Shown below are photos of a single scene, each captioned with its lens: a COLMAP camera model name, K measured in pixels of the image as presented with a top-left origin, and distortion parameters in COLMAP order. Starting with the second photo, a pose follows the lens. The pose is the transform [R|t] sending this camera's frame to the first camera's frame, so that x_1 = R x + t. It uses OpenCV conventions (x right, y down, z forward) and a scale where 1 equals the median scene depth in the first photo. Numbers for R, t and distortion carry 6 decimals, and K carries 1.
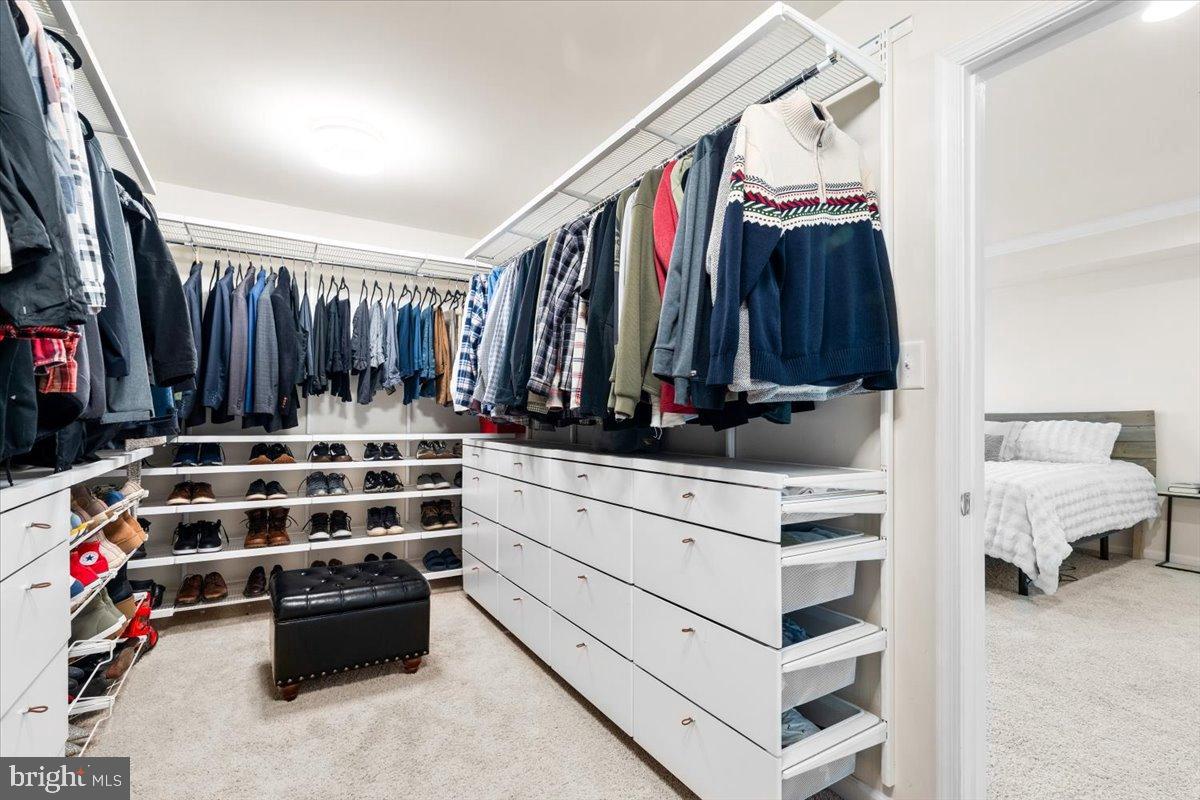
lens RADIAL K [[565.7, 0, 600.0], [0, 565.7, 400.0], [0, 0, 1]] dist [0.001119, -0.007886]
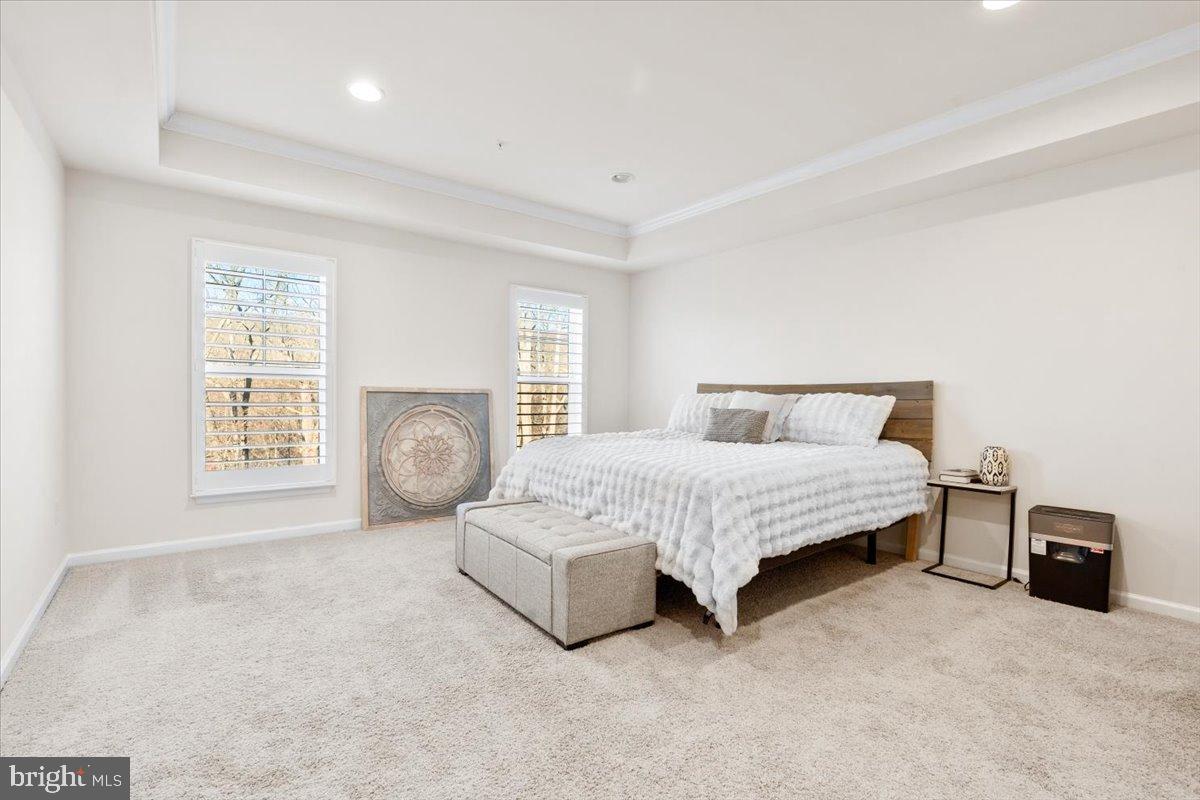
lens RADIAL K [[565.7, 0, 600.0], [0, 565.7, 400.0], [0, 0, 1]] dist [0.001119, -0.007886]
pose [[0.993920, -0.000626, 0.110102, 0.432066], [-0.004281, 0.999008, 0.044324, 0.012771], [-0.110021, -0.044526, 0.992931, 0.245939]]
